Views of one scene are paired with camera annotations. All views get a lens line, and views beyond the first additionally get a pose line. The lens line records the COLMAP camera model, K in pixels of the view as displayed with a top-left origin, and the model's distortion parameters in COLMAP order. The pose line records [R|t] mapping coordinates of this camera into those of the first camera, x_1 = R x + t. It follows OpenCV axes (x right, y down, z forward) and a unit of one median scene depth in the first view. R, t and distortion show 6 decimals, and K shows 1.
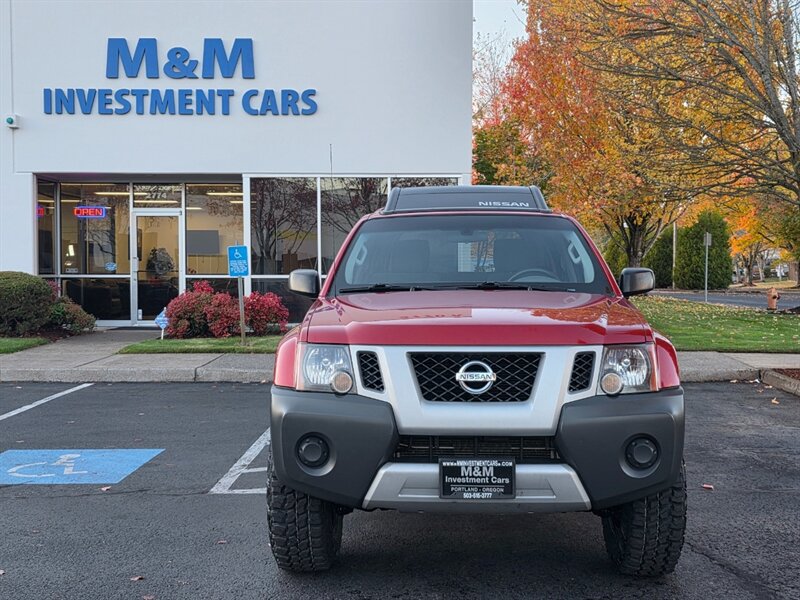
lens RADIAL K [[1009.1, 0, 398.2], [0, 1009.1, 288.7], [0, 0, 1]] dist [0.054638, 0.000000]
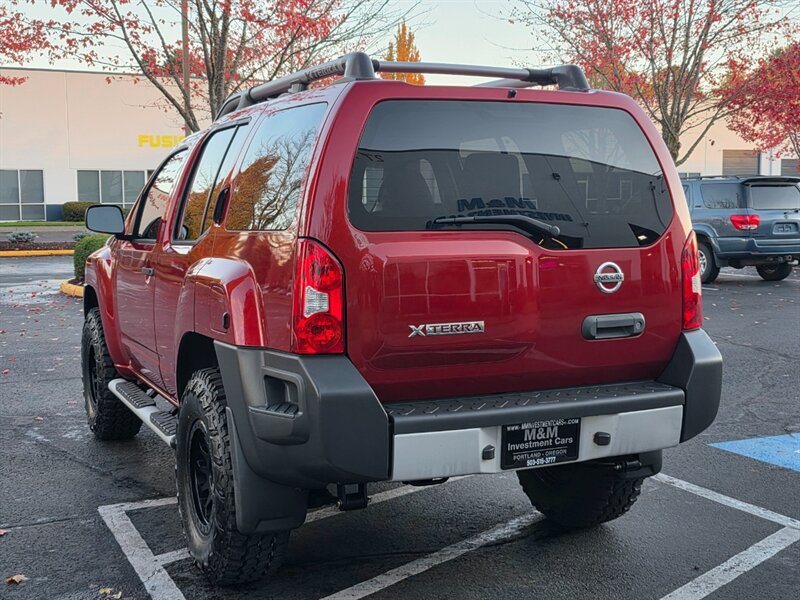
lens RADIAL K [[1030.0, 0, 412.4], [0, 1030.0, 293.2], [0, 0, 1]] dist [0.054618, 0.000000]
pose [[-0.883440, 0.048290, -0.466049, 0.584332], [-0.003999, 0.993861, 0.110560, -0.062160], [0.468527, 0.099537, -0.877824, 2.669744]]
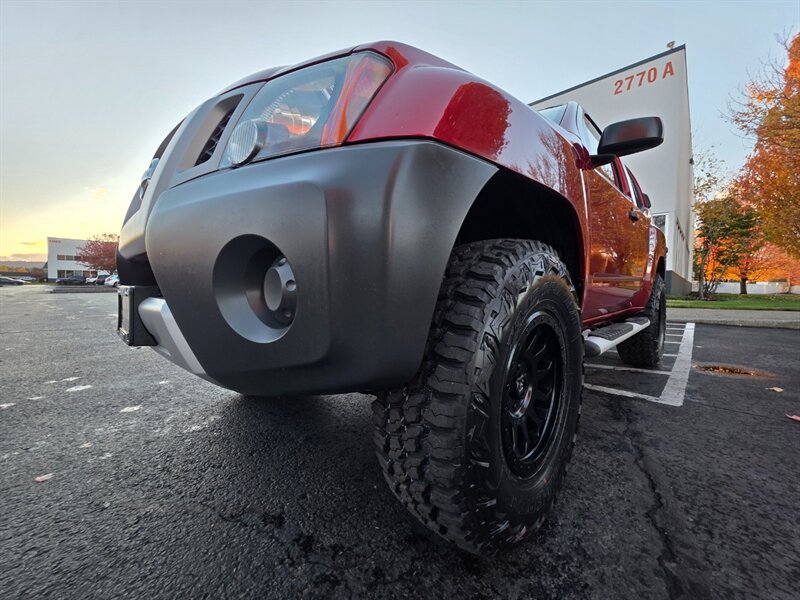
lens RADIAL K [[322.5, 0, 394.3], [0, 322.5, 299.5], [0, 0, 1]] dist [-0.000617, 0.000221]
pose [[0.739228, 0.039067, -0.672321, 0.367728], [-0.029715, 0.999236, 0.025392, 0.162703], [0.672799, 0.001208, 0.739824, 0.933698]]
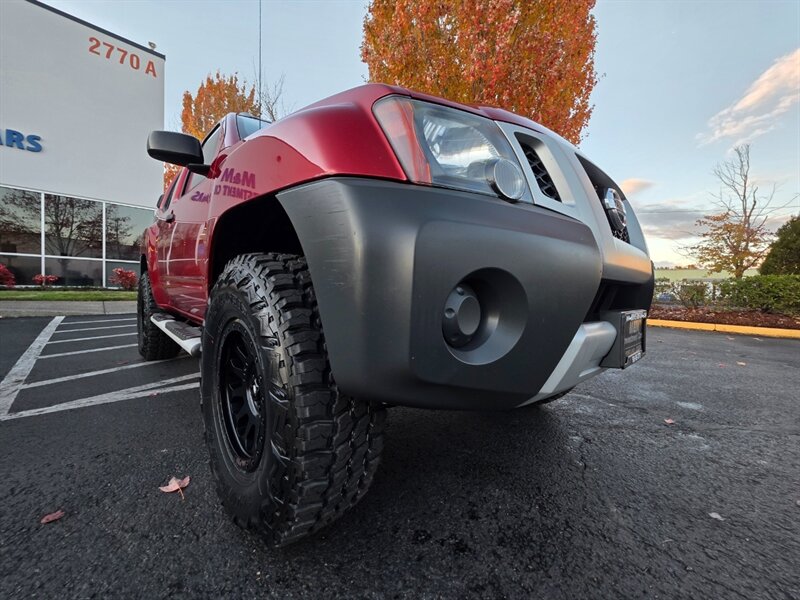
lens RADIAL K [[326.8, 0, 404.0], [0, 326.8, 297.4], [0, 0, 1]] dist [-0.000054, 0.001475]
pose [[0.694333, 0.003871, 0.719644, -0.214881], [-0.014443, 0.999859, 0.008557, 0.154664], [-0.719509, -0.016336, 0.694291, 0.927463]]
